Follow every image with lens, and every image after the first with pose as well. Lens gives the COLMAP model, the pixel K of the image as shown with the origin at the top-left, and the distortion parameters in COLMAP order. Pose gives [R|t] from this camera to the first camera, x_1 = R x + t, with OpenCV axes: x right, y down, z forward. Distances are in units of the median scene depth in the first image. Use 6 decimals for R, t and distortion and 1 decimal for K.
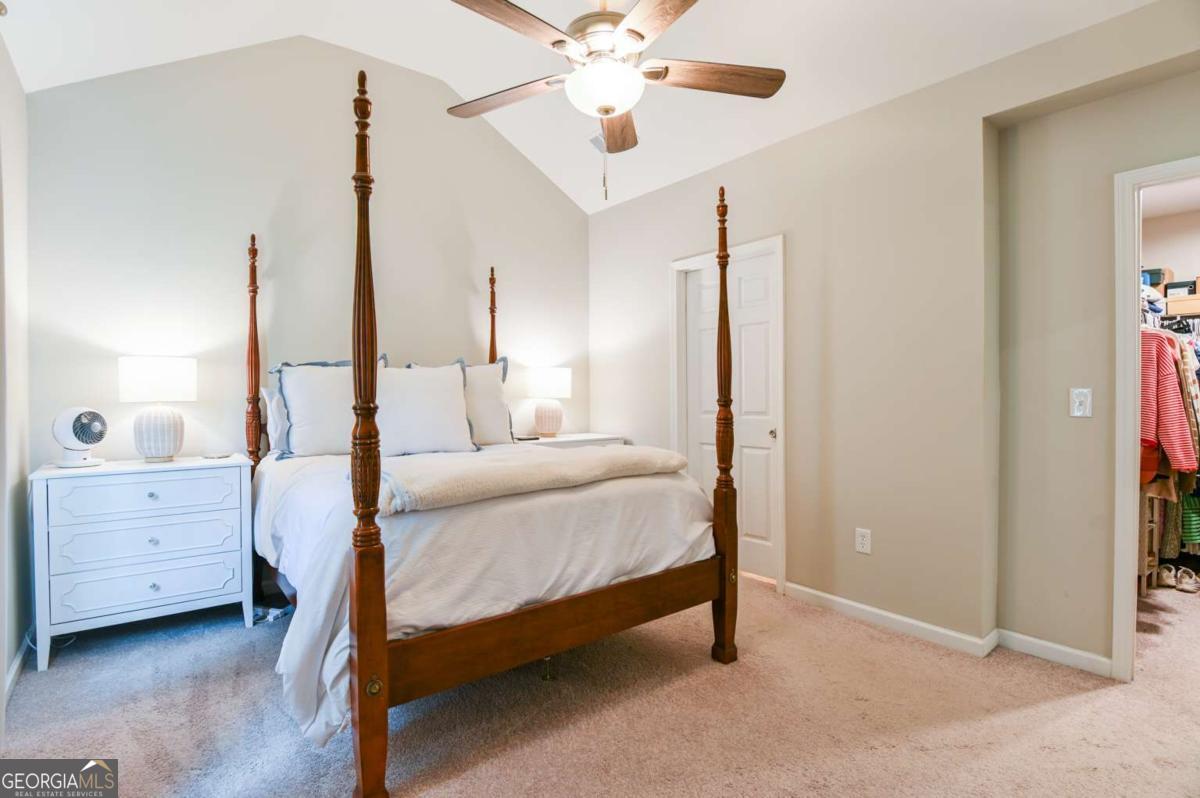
lens RADIAL K [[588.6, 0, 599.9], [0, 588.6, 396.4], [0, 0, 1]] dist [-0.021024, 0.000598]
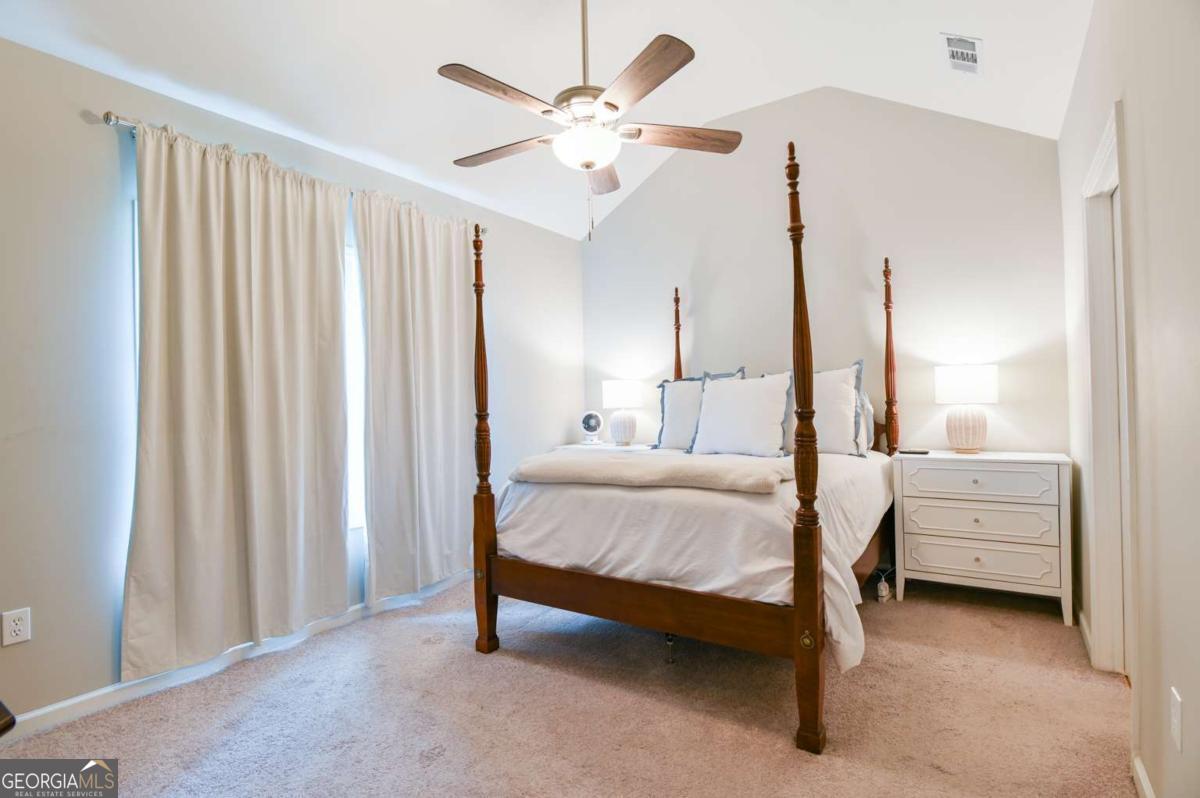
lens RADIAL K [[588.6, 0, 599.9], [0, 588.6, 396.4], [0, 0, 1]] dist [-0.021024, 0.000598]
pose [[0.303199, -0.011496, -0.952858, 0.890243], [0.012909, 0.999885, -0.007956, -0.011398], [0.952840, -0.009888, 0.303312, 0.517709]]
